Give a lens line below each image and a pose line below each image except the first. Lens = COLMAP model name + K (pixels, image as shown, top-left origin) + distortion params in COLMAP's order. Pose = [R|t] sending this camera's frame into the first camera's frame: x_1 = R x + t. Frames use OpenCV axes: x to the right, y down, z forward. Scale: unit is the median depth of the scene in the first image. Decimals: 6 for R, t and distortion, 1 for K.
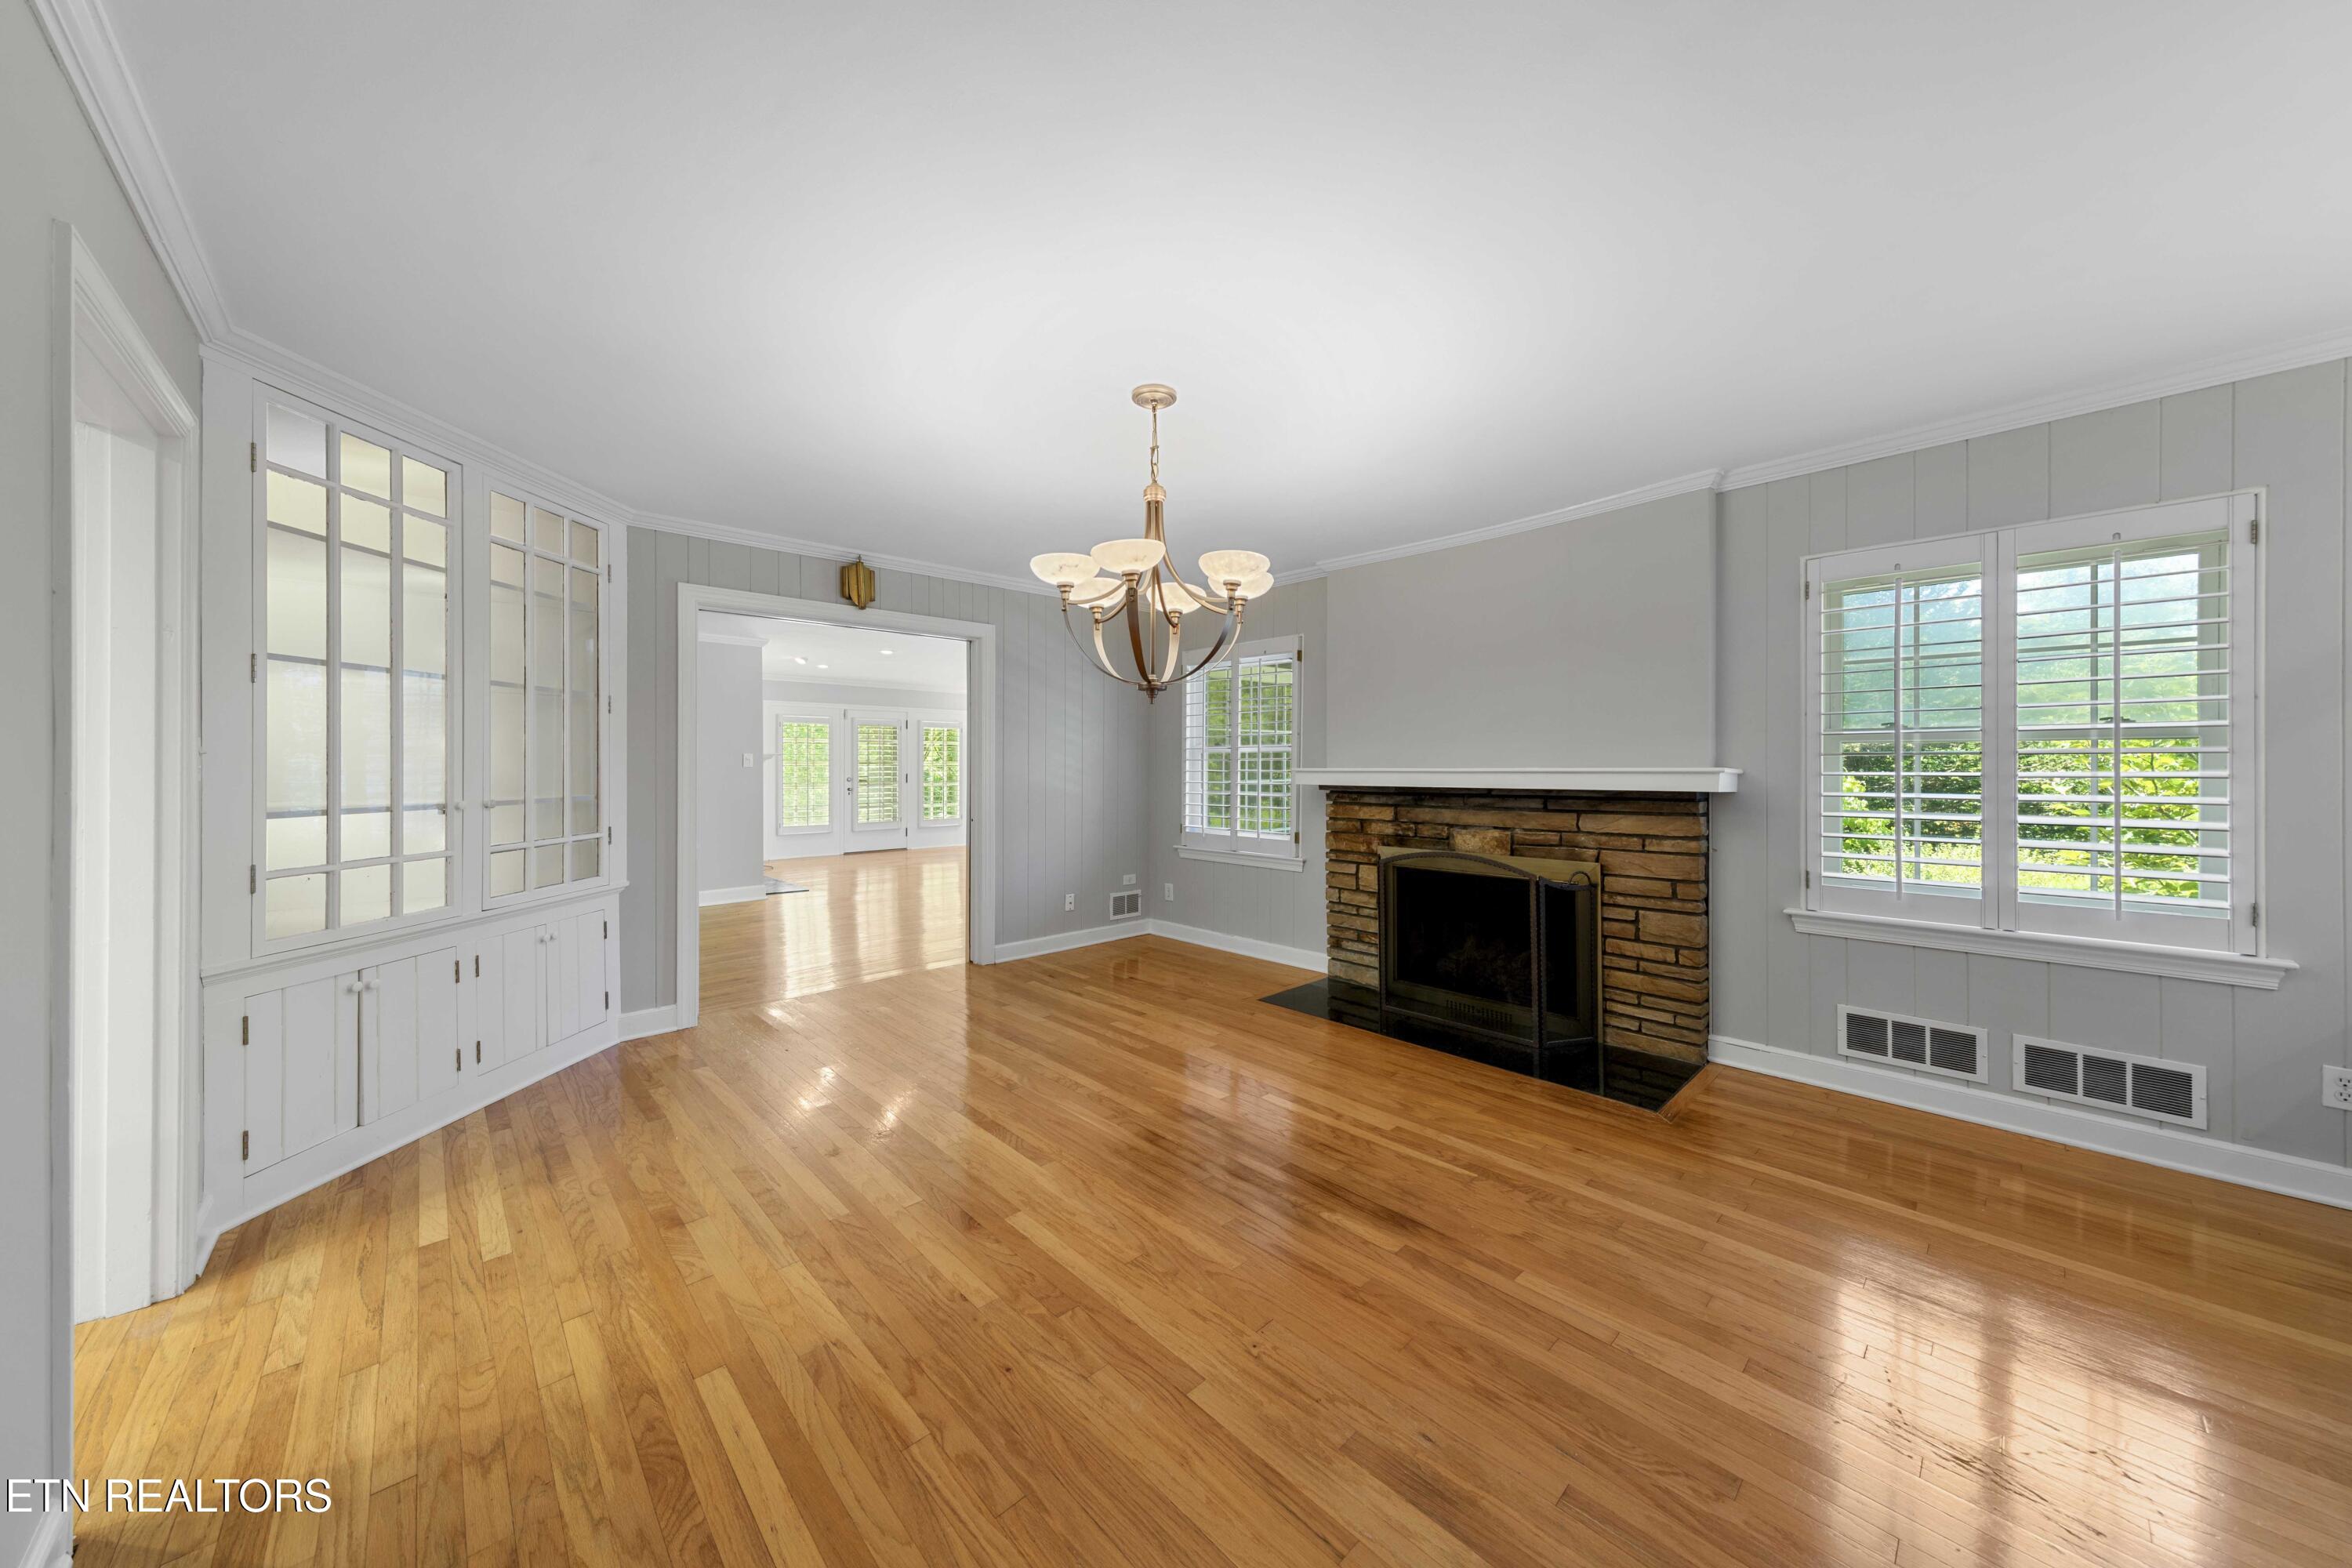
lens RADIAL K [[810.8, 0, 1176.0], [0, 810.8, 784.0], [0, 0, 1]] dist [0.013148, 0.000002]
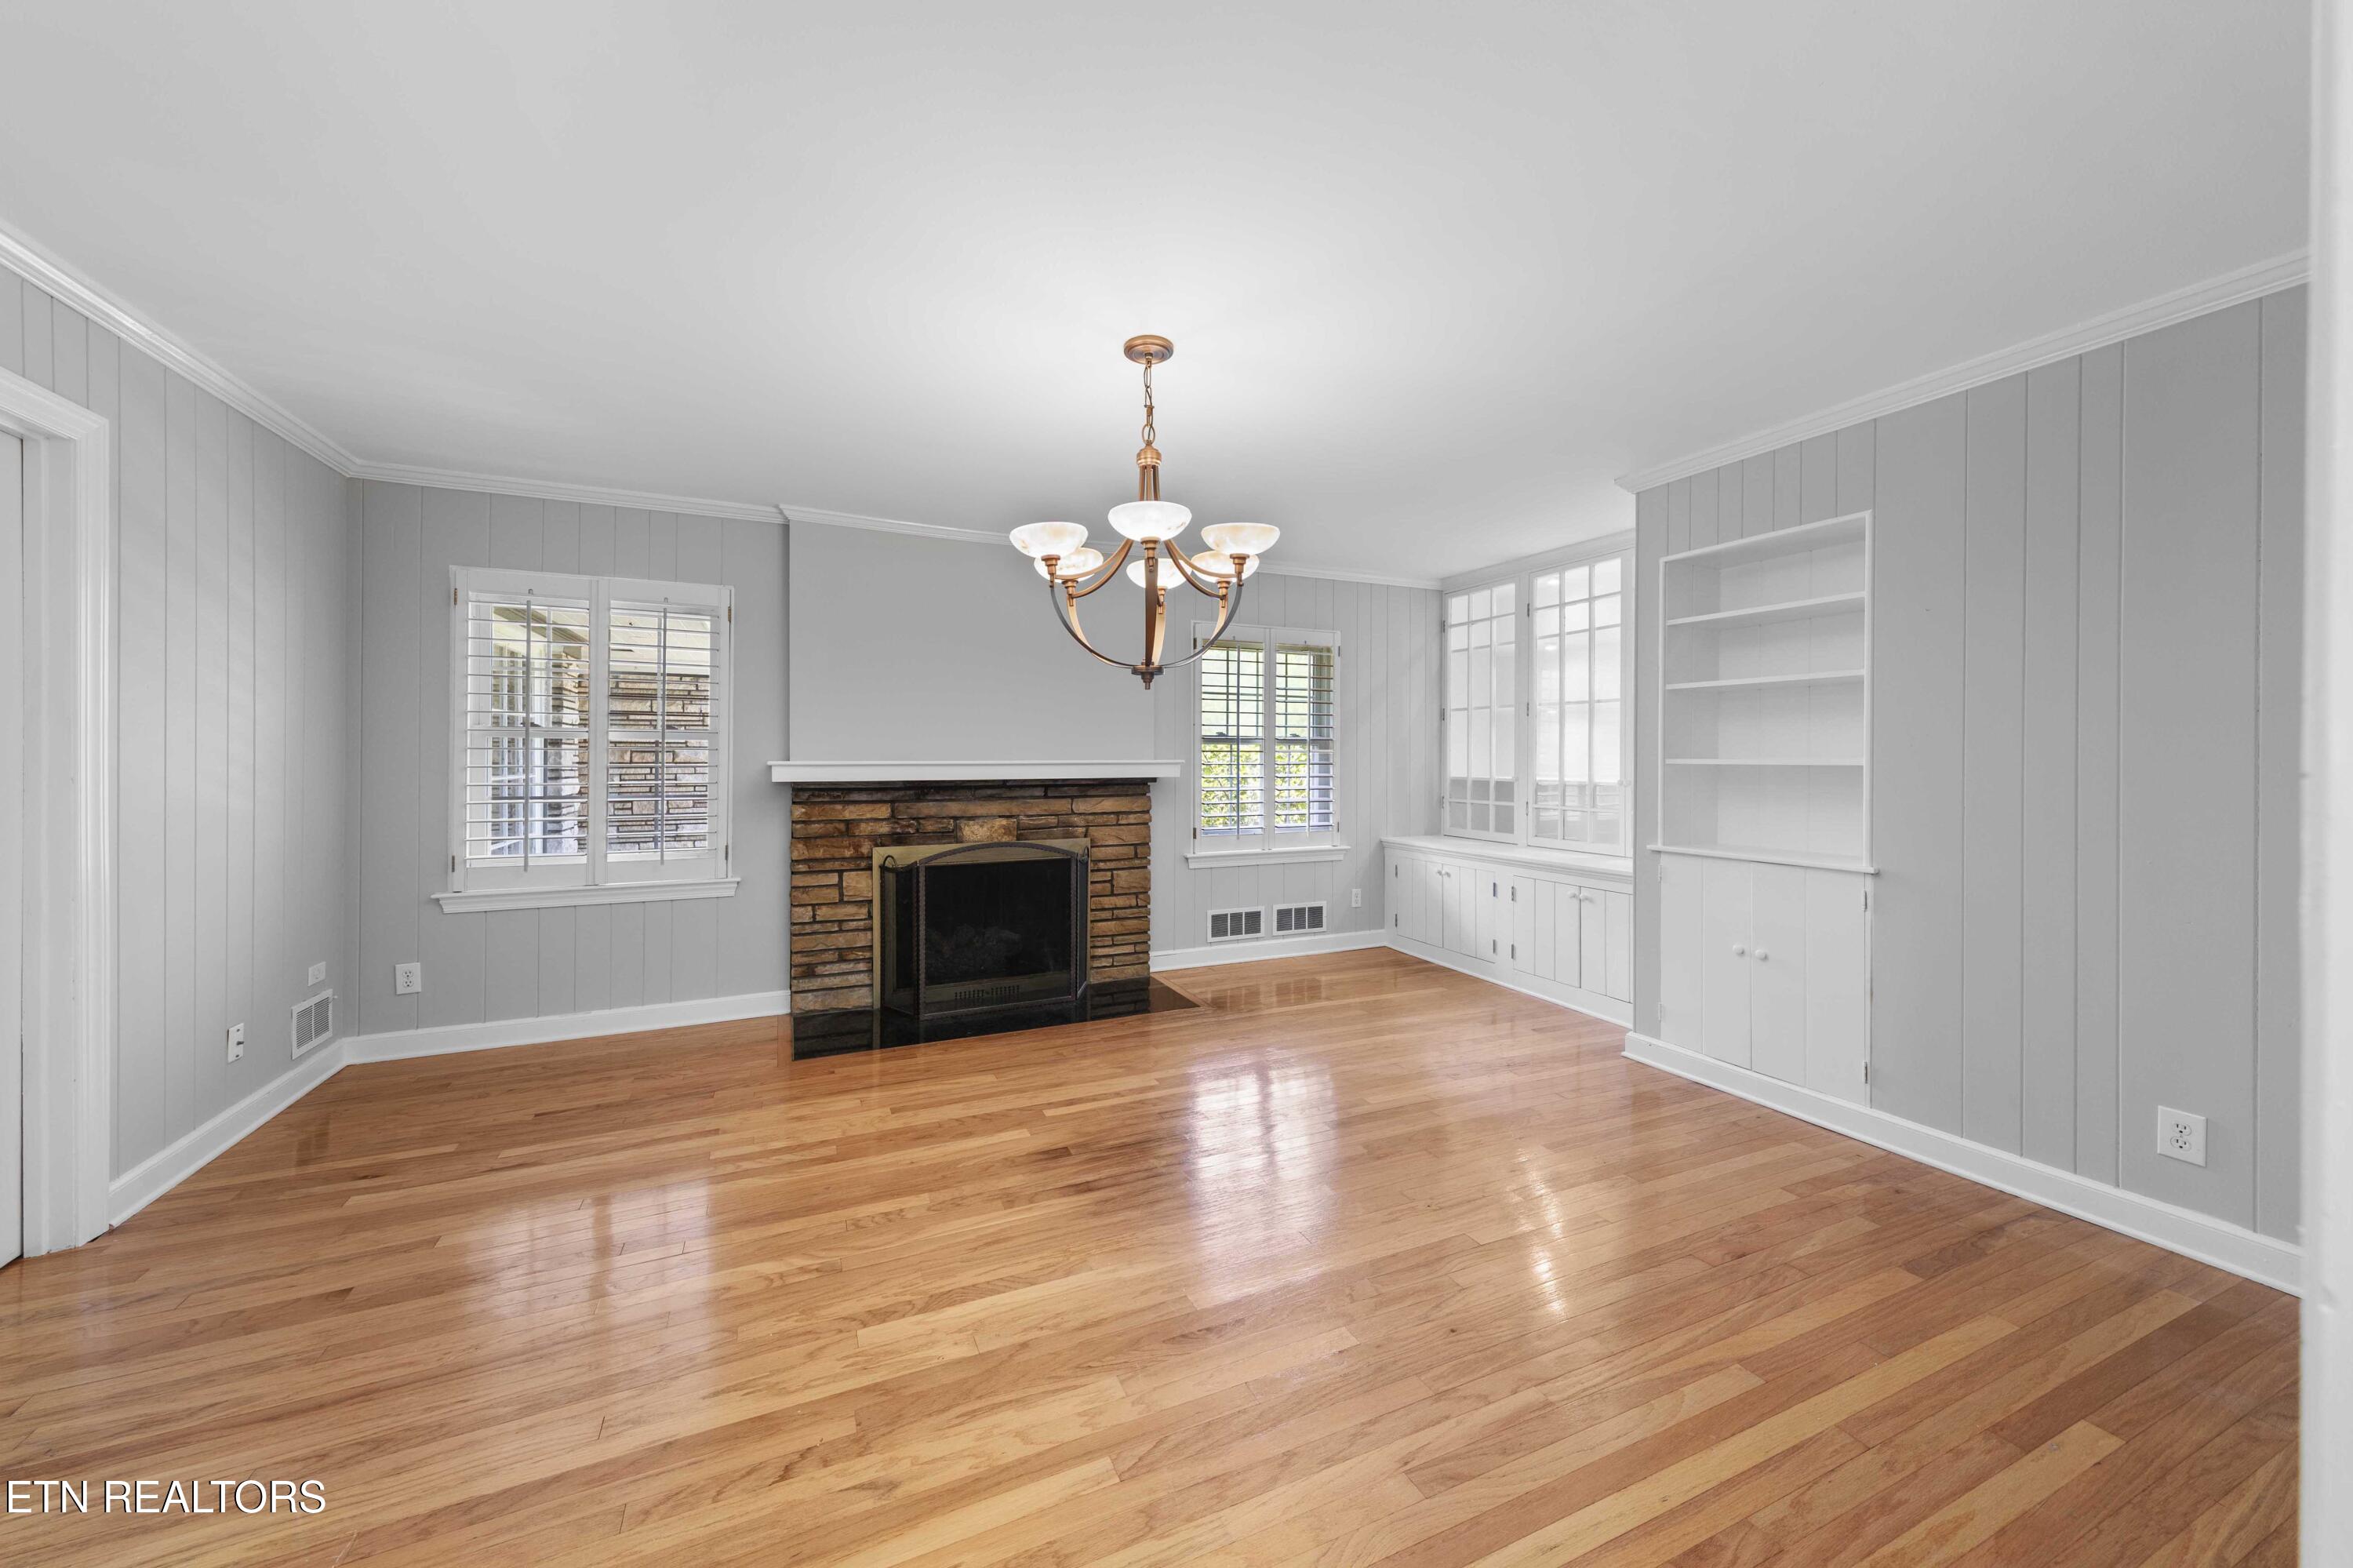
lens RADIAL K [[842.8, 0, 1173.1], [0, 842.8, 767.7], [0, 0, 1]] dist [0.008678, 0.000023]
pose [[0.322478, -0.008812, 0.946536, -0.630899], [0.021461, 0.999768, 0.001996, -0.008411], [-0.946334, 0.019670, 0.322592, 0.456619]]
